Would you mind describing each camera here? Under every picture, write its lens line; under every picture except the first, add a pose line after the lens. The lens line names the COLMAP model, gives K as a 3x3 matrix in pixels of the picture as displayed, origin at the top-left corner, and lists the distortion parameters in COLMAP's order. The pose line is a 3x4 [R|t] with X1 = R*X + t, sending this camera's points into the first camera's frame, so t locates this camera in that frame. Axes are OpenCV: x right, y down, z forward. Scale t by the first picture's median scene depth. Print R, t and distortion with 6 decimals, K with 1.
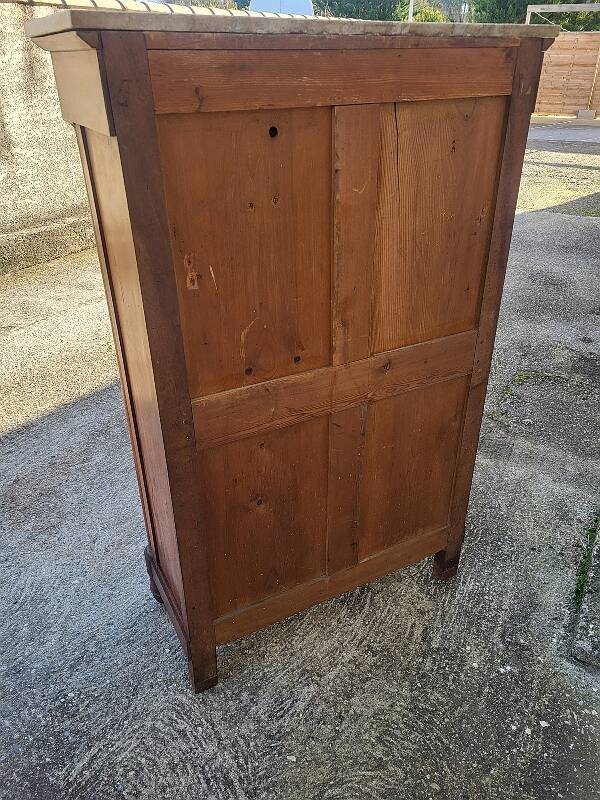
lens RADIAL K [[579.3, 0, 300.0], [0, 579.3, 416.3], [0, 0, 1]] dist [0.035880, -0.005375]
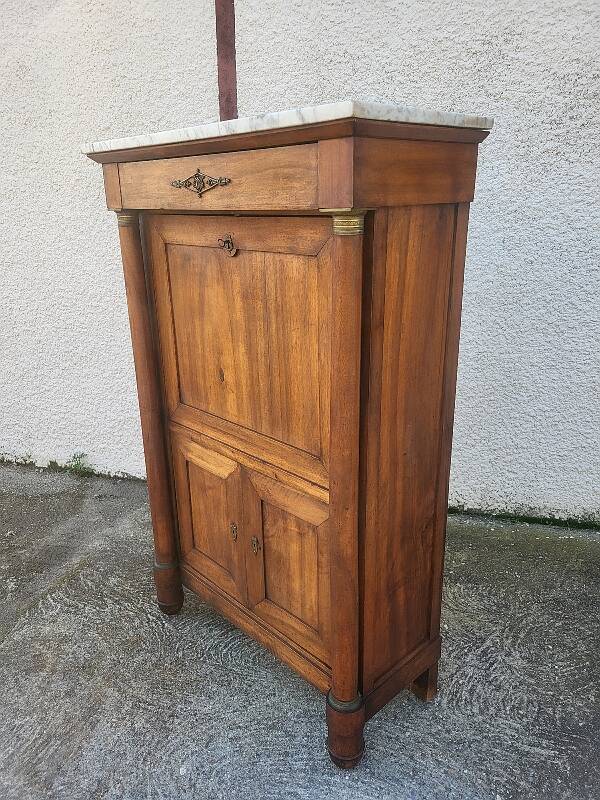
lens RADIAL K [[618.2, 0, 282.7], [0, 618.2, 401.5], [0, 0, 1]] dist [0.035667, -0.008769]
pose [[-0.237148, -0.297877, 0.924678, -1.066430], [0.521329, 0.764145, 0.379866, -0.559814], [-0.819742, 0.572146, -0.025923, 0.984778]]
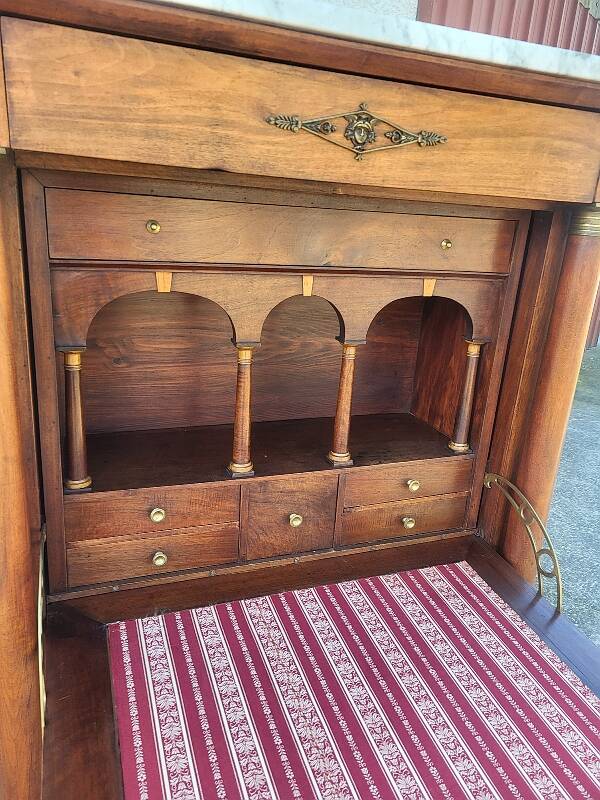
lens RADIAL K [[620.2, 0, 319.5], [0, 620.2, 404.6], [0, 0, 1]] dist [0.044219, -0.023921]
pose [[-0.989723, -0.107363, 0.094456, -0.091068], [0.001405, 0.653203, 0.757181, -0.755432], [-0.142992, 0.749532, -0.646339, 1.362487]]
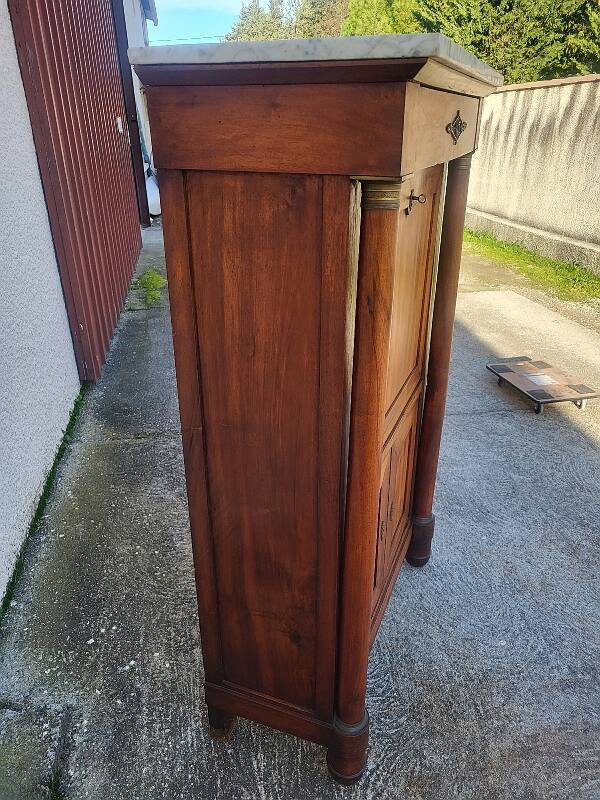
lens RADIAL K [[620.2, 0, 319.5], [0, 620.2, 404.6], [0, 0, 1]] dist [0.044219, -0.023921]
pose [[-0.744447, 0.277152, -0.607442, 0.699249], [-0.346940, 0.616742, 0.706585, -0.826895], [0.570466, 0.736760, -0.362977, 1.352822]]
